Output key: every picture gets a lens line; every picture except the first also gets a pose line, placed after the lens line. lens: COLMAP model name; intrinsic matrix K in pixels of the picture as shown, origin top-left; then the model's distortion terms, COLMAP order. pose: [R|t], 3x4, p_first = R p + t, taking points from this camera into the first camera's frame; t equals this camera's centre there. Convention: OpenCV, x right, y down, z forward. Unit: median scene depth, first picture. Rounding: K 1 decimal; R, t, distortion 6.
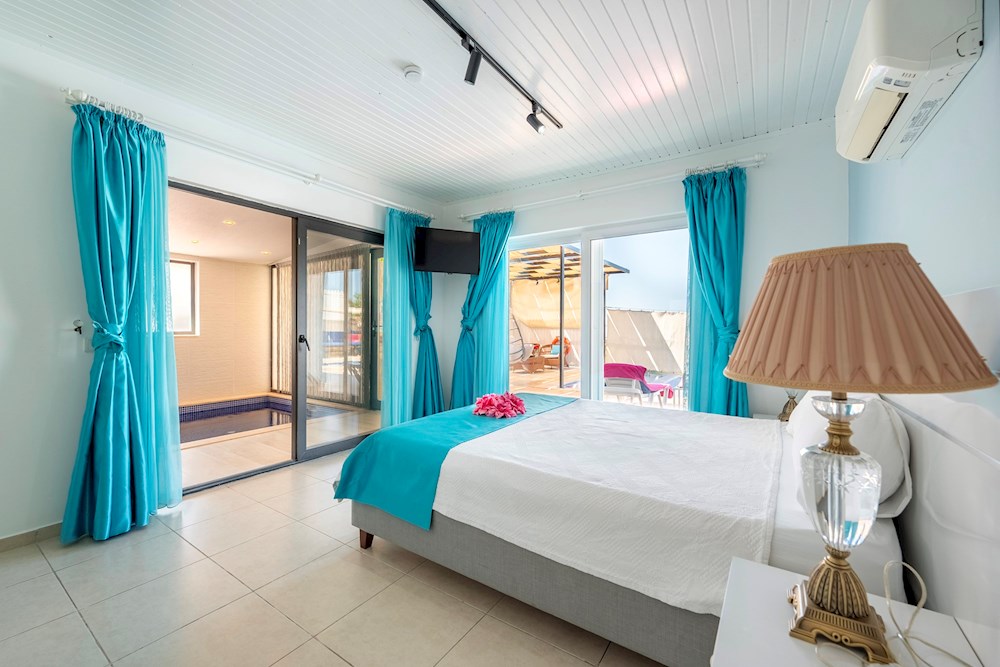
lens RADIAL K [[406.5, 0, 500.8], [0, 406.5, 338.2], [0, 0, 1]] dist [-0.009992, 0.000080]
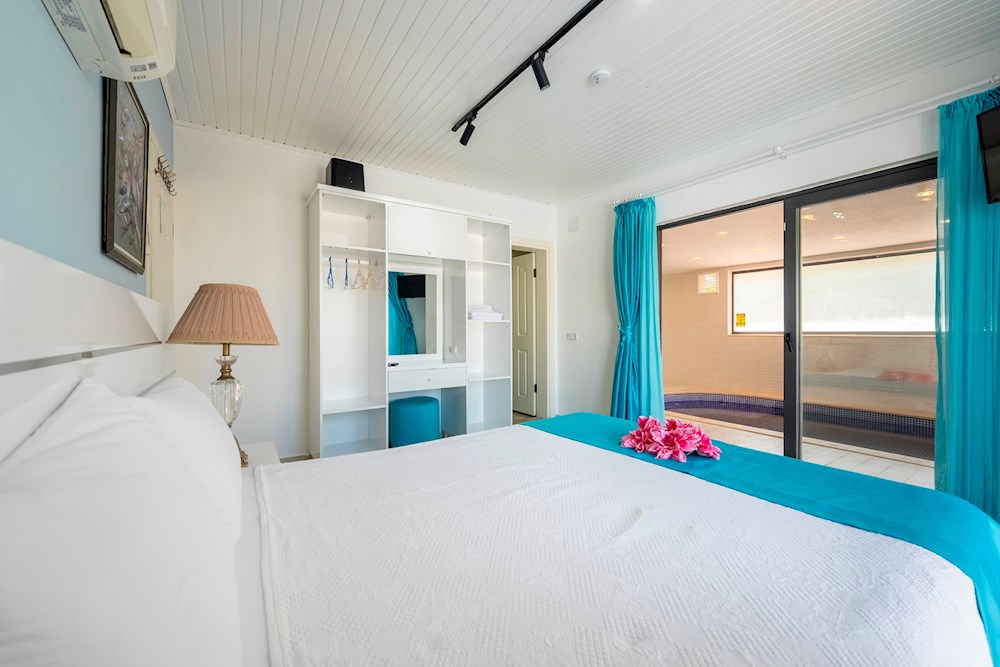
lens RADIAL K [[406.5, 0, 510.9], [0, 406.5, 333.6], [0, 0, 1]] dist [-0.009992, 0.000080]
pose [[-0.375092, -0.007176, -0.926960, 0.671685], [-0.019844, 0.999803, 0.000290, 0.010106], [0.926775, 0.018503, -0.375160, 0.963204]]
